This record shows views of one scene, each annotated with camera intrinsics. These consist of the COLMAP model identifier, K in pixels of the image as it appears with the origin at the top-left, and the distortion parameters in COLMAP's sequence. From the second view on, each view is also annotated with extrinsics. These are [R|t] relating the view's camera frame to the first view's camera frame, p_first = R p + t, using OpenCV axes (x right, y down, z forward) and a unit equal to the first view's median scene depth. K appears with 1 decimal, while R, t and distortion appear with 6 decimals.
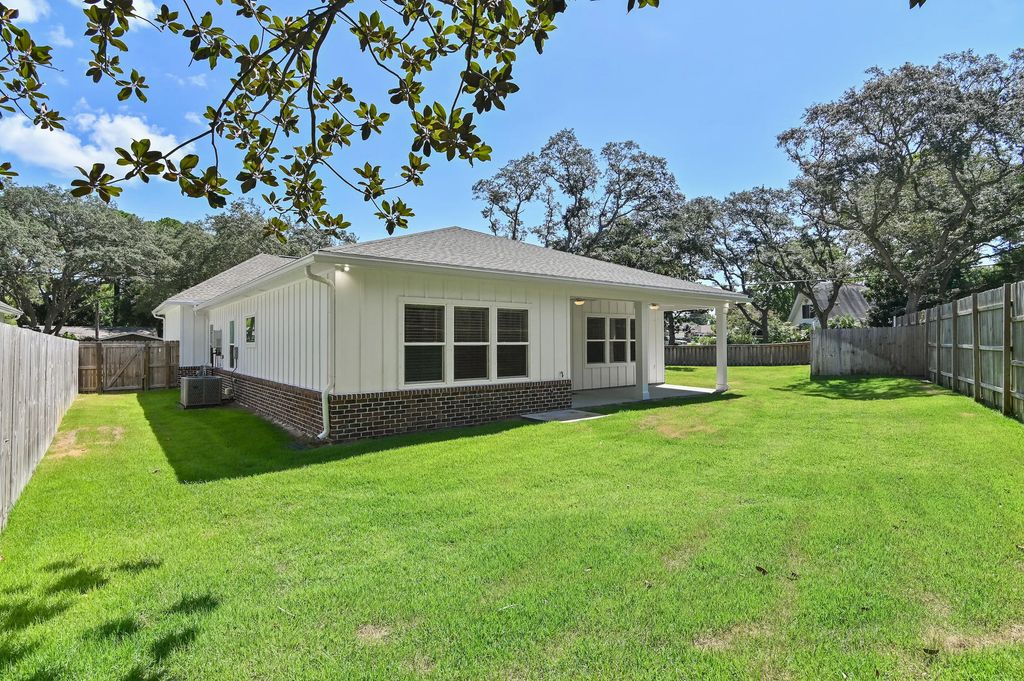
lens RADIAL K [[524.1, 0, 512.0], [0, 524.1, 340.5], [0, 0, 1]] dist [-0.020917, -0.000653]
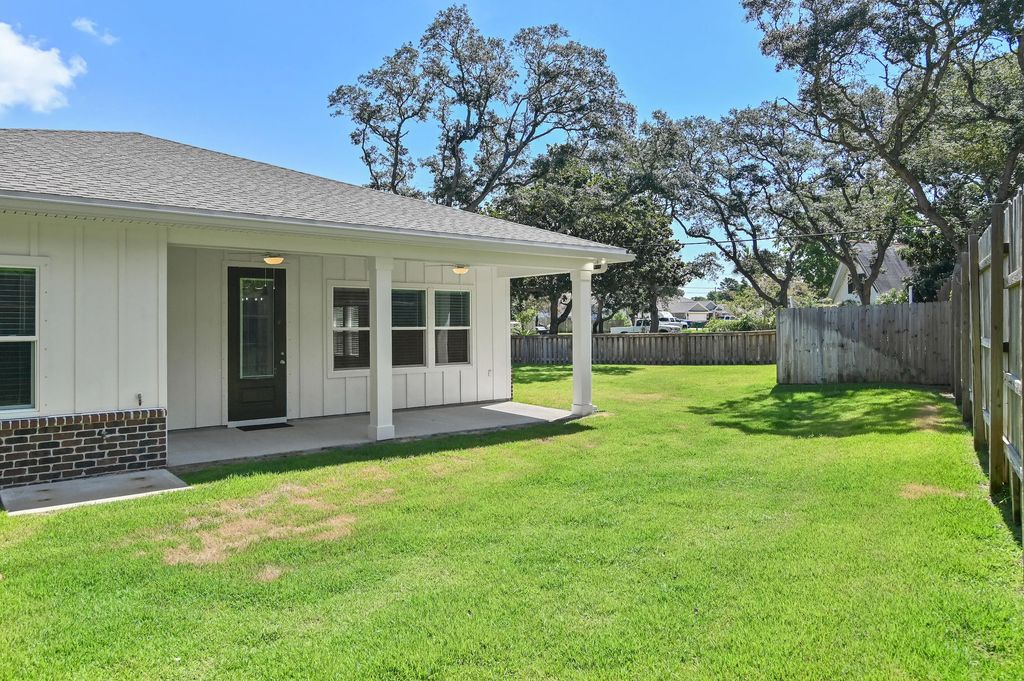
lens RADIAL K [[698.1, 0, 511.2], [0, 698.1, 326.7], [0, 0, 1]] dist [-0.012840, 0.002113]
pose [[0.999829, -0.003964, 0.018080, 0.151843], [0.003917, 0.999989, 0.002596, -0.001874], [-0.018090, -0.002524, 0.999833, 0.114787]]
